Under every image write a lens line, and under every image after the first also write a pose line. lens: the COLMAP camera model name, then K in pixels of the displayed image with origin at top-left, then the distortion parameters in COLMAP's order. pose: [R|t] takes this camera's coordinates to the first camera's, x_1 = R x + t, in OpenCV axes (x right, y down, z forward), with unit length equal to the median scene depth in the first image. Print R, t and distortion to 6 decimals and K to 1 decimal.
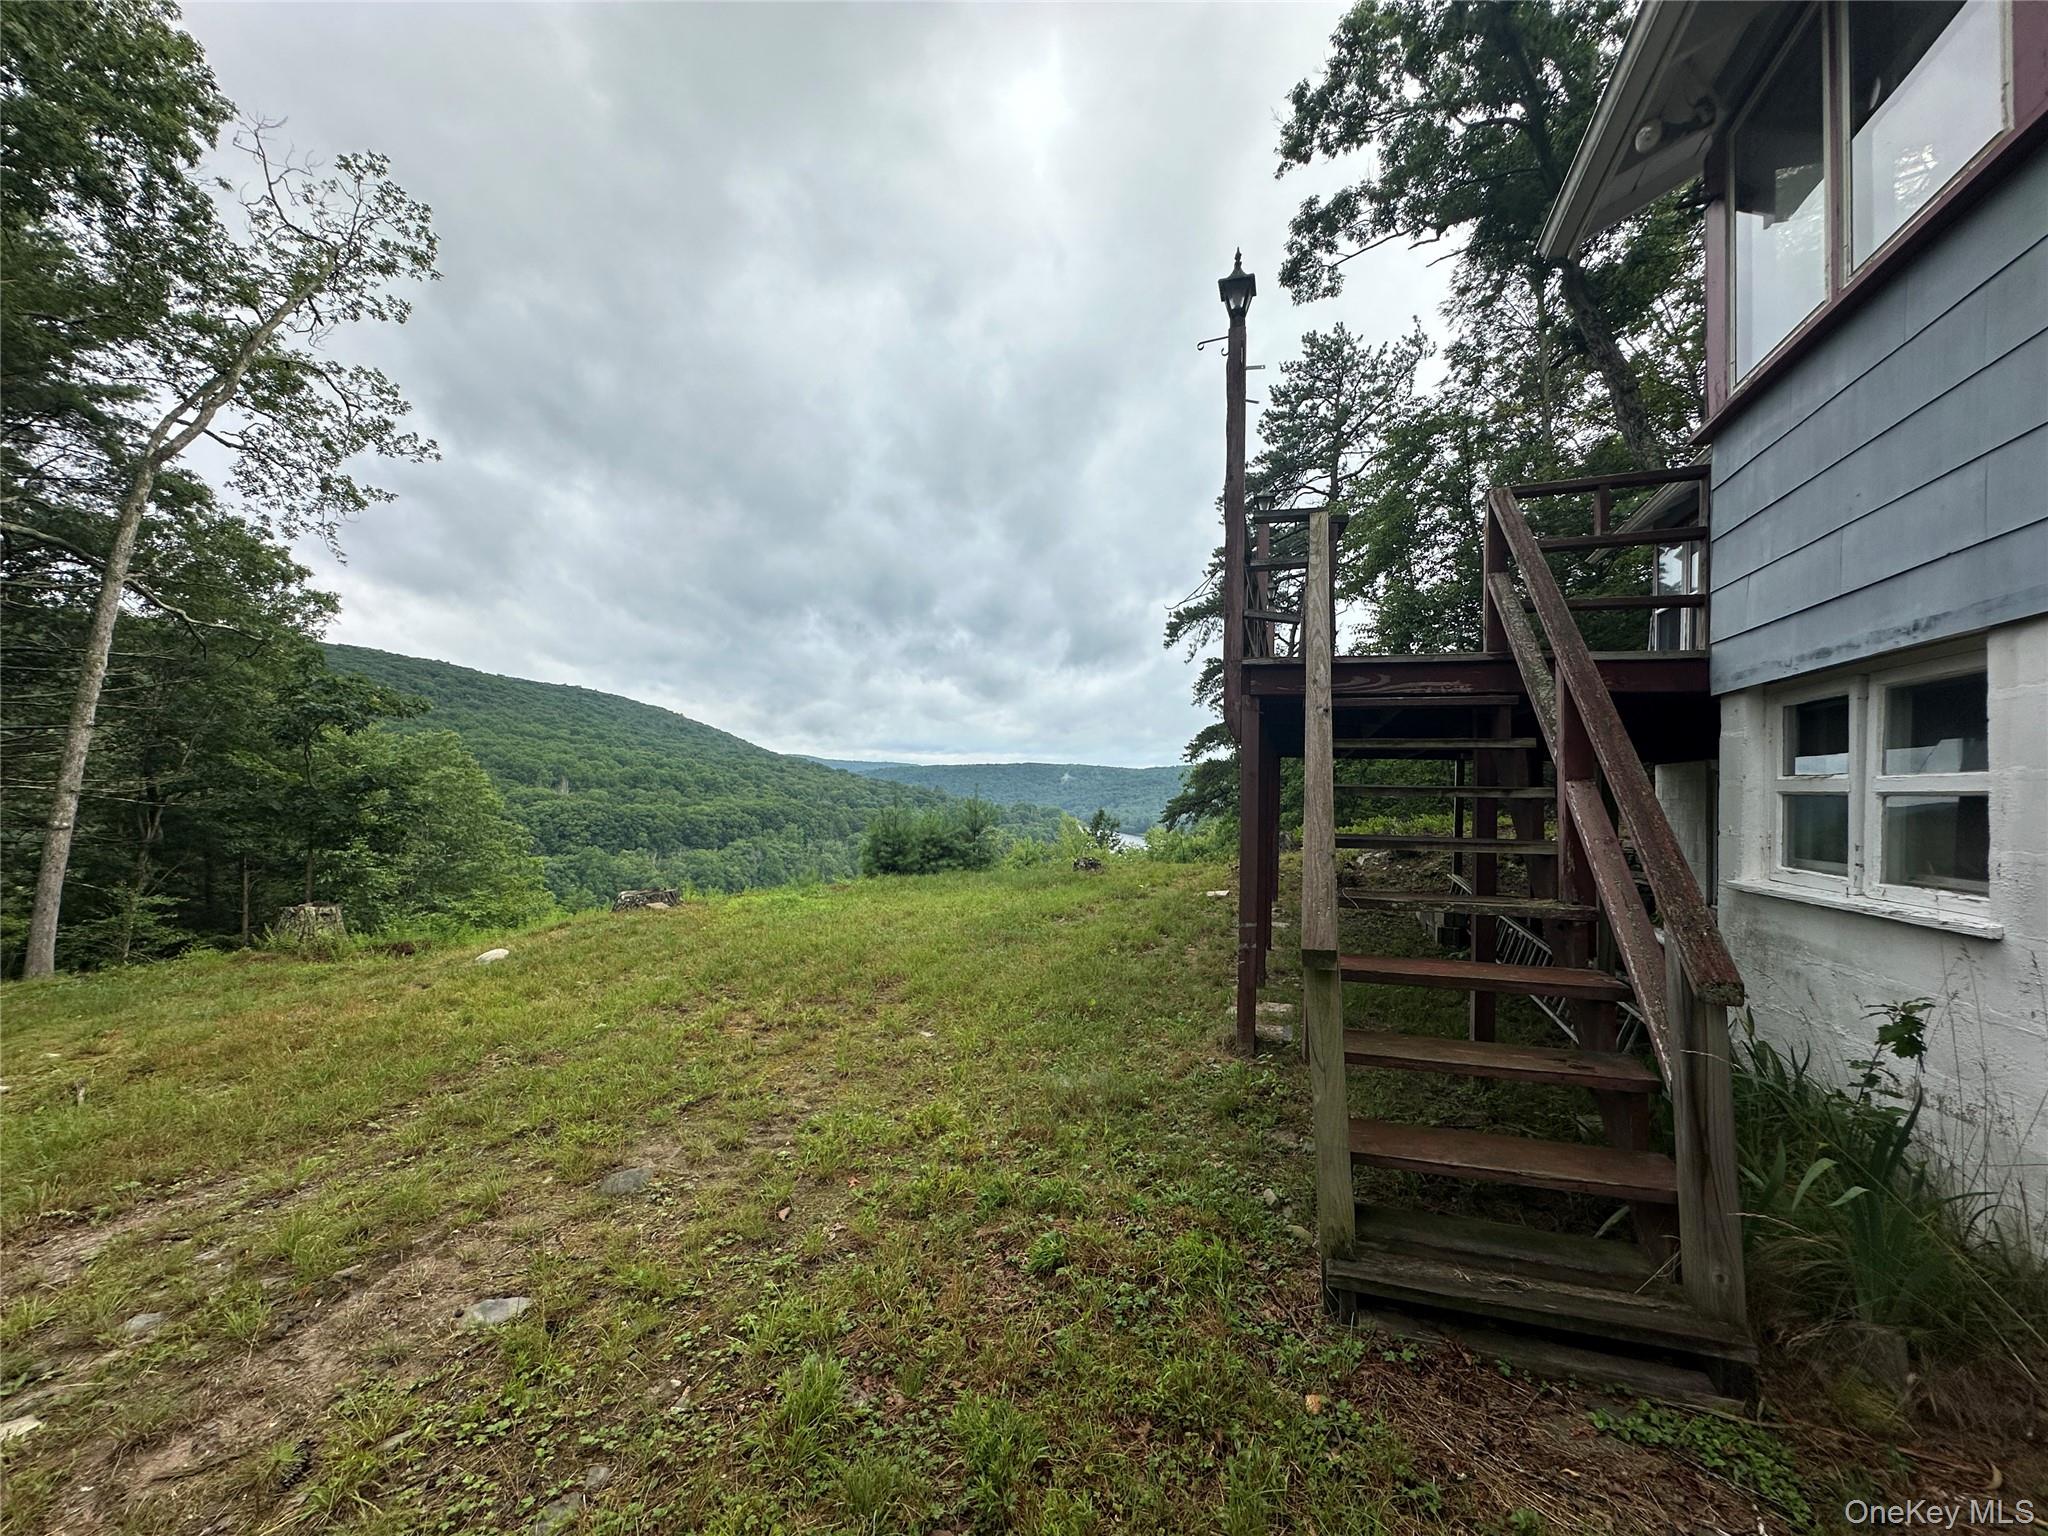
lens RADIAL K [[813.5, 0, 1025.5], [0, 813.5, 767.1], [0, 0, 1]] dist [-0.005605, 0.001315]
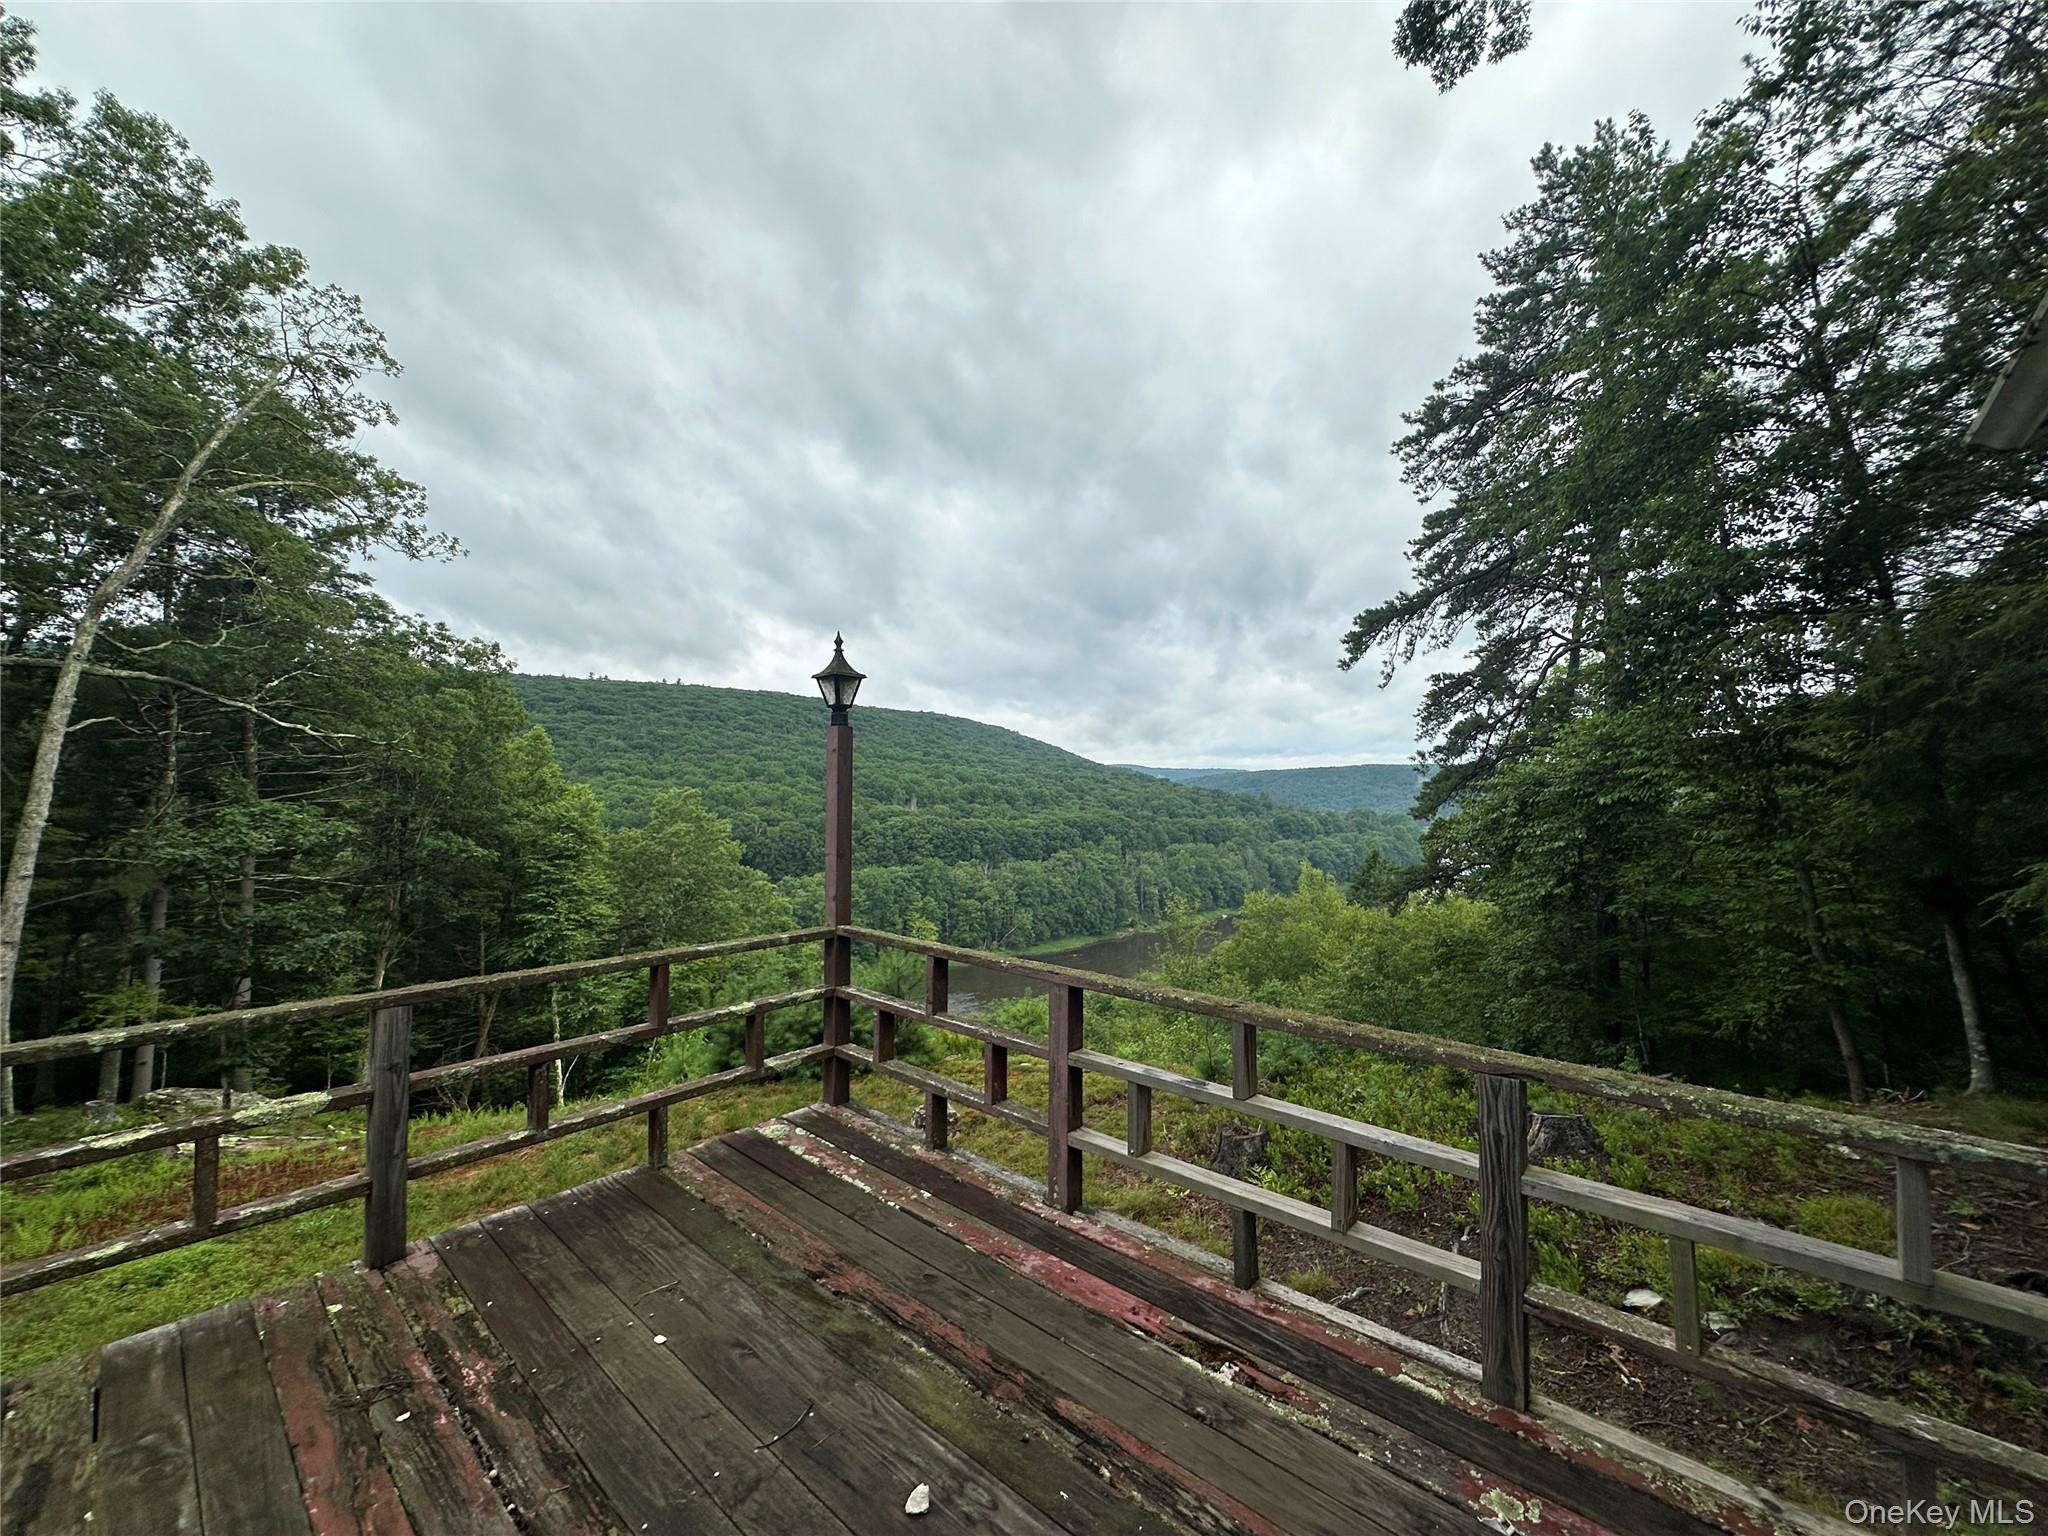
lens RADIAL K [[813.5, 0, 1025.5], [0, 813.5, 767.1], [0, 0, 1]] dist [-0.005605, 0.001315]
pose [[0.921445, -0.035204, -0.386912, 0.183686], [0.031840, 0.999379, -0.015102, -0.059819], [0.387203, 0.001596, 0.921993, 0.243664]]
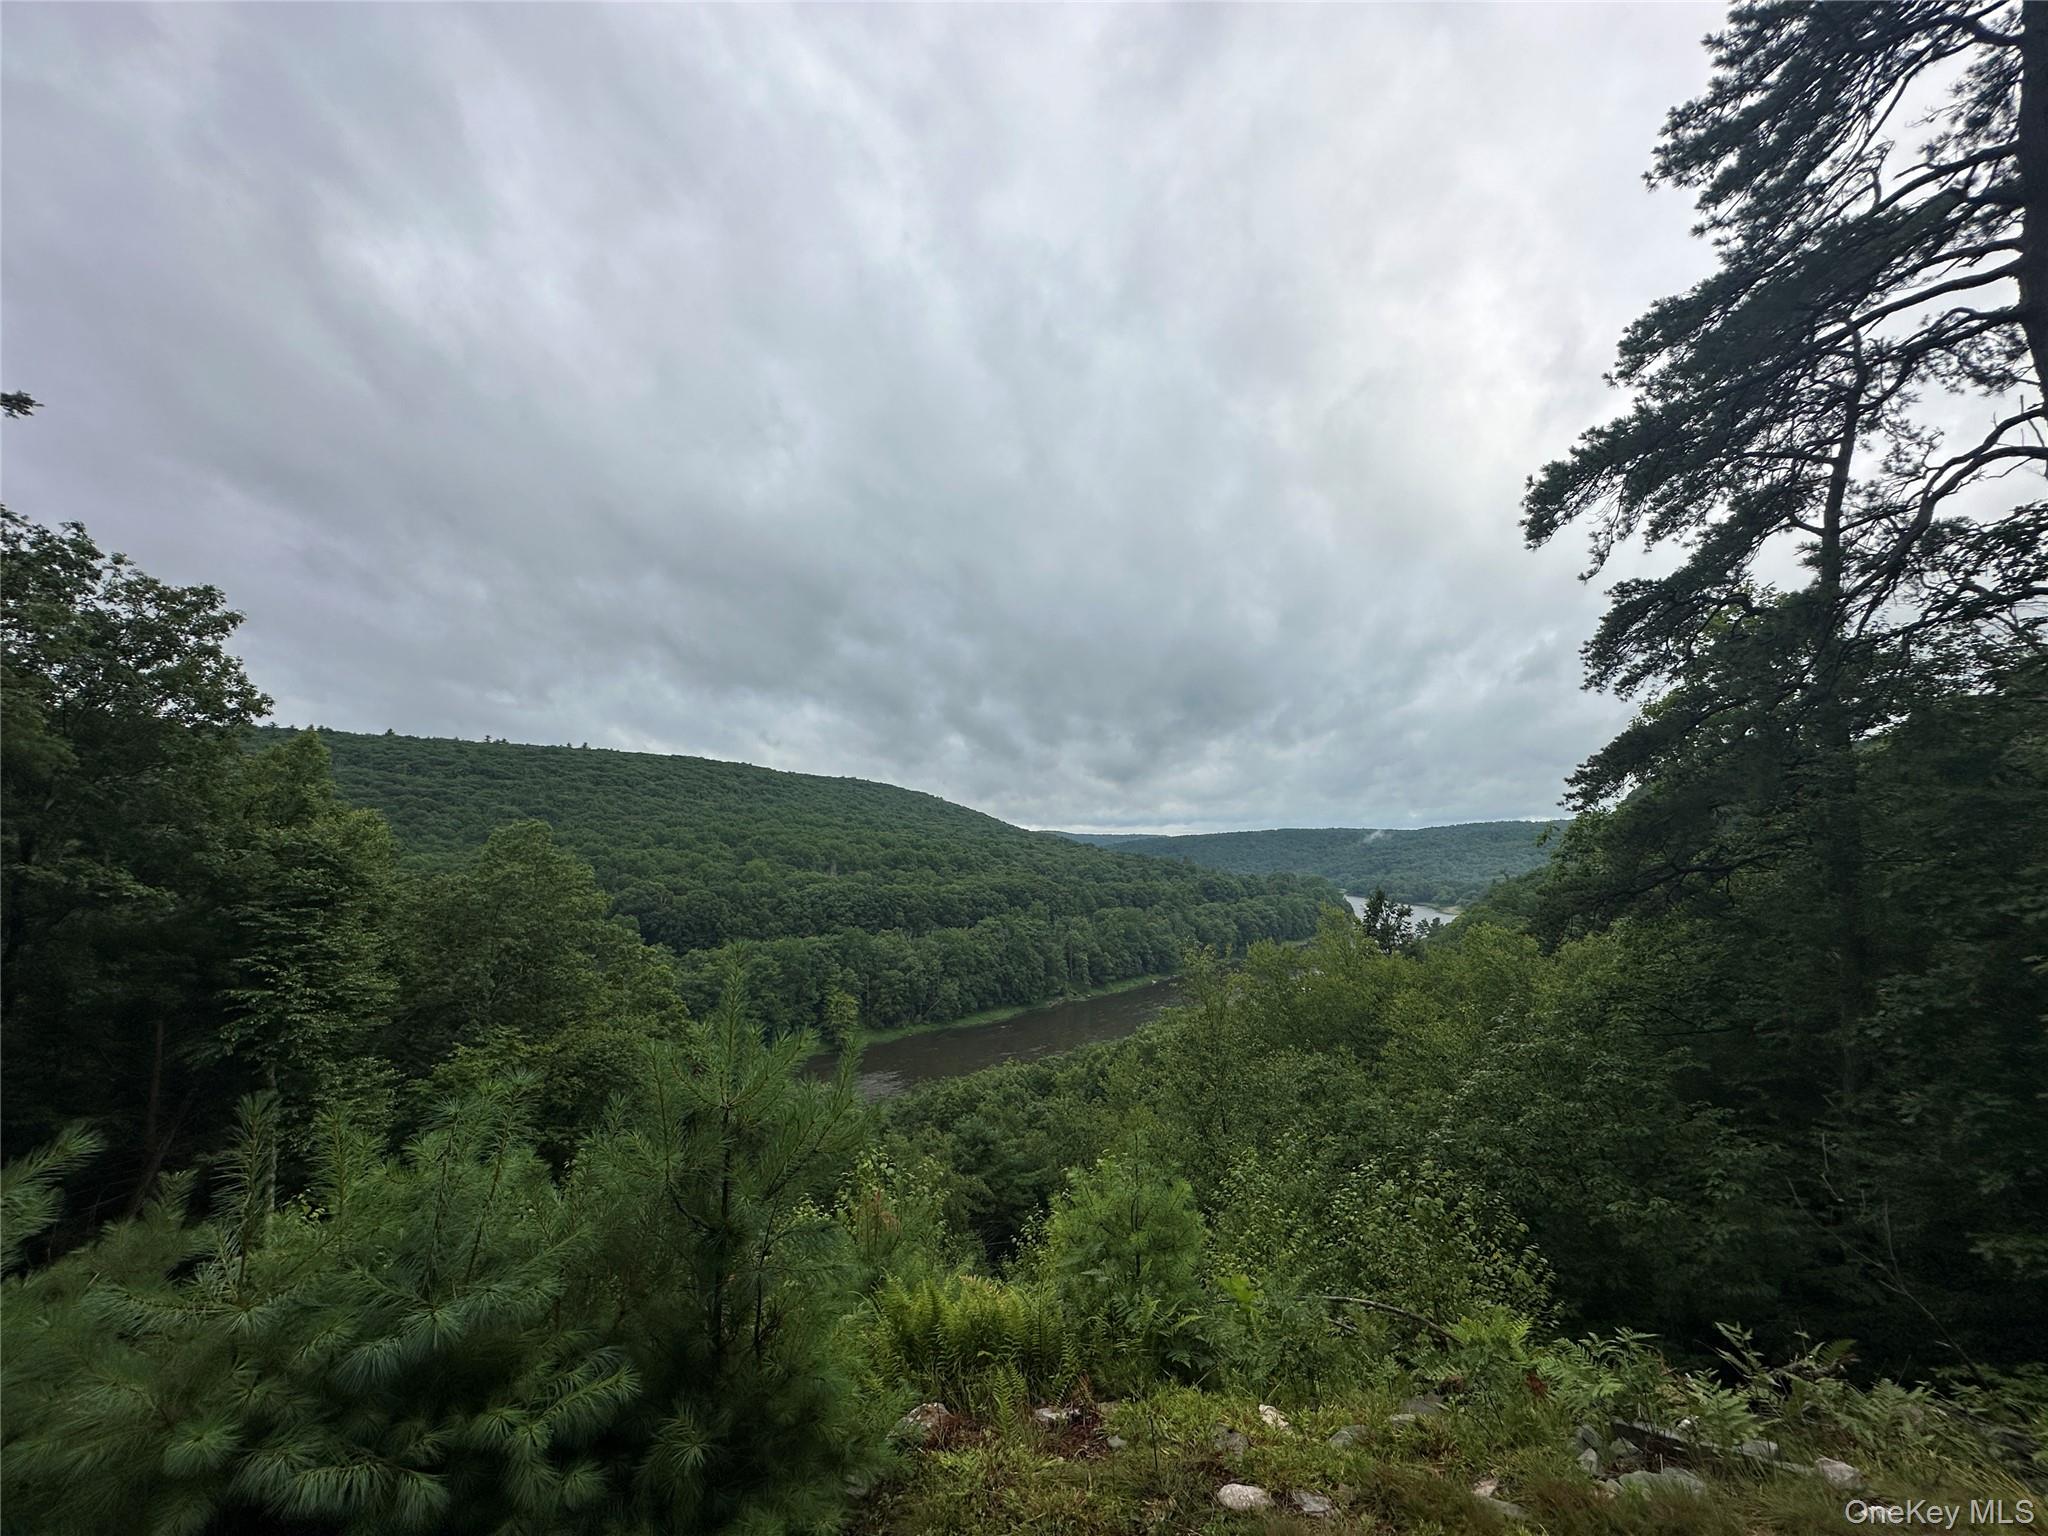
lens RADIAL K [[812.3, 0, 1024.6], [0, 812.3, 765.7], [0, 0, 1]] dist [-0.001843, -0.000504]
pose [[0.953010, -0.067291, -0.295370, 0.033725], [0.040485, 0.994562, -0.095956, 0.000546], [0.300221, 0.079489, 0.950552, 0.504526]]
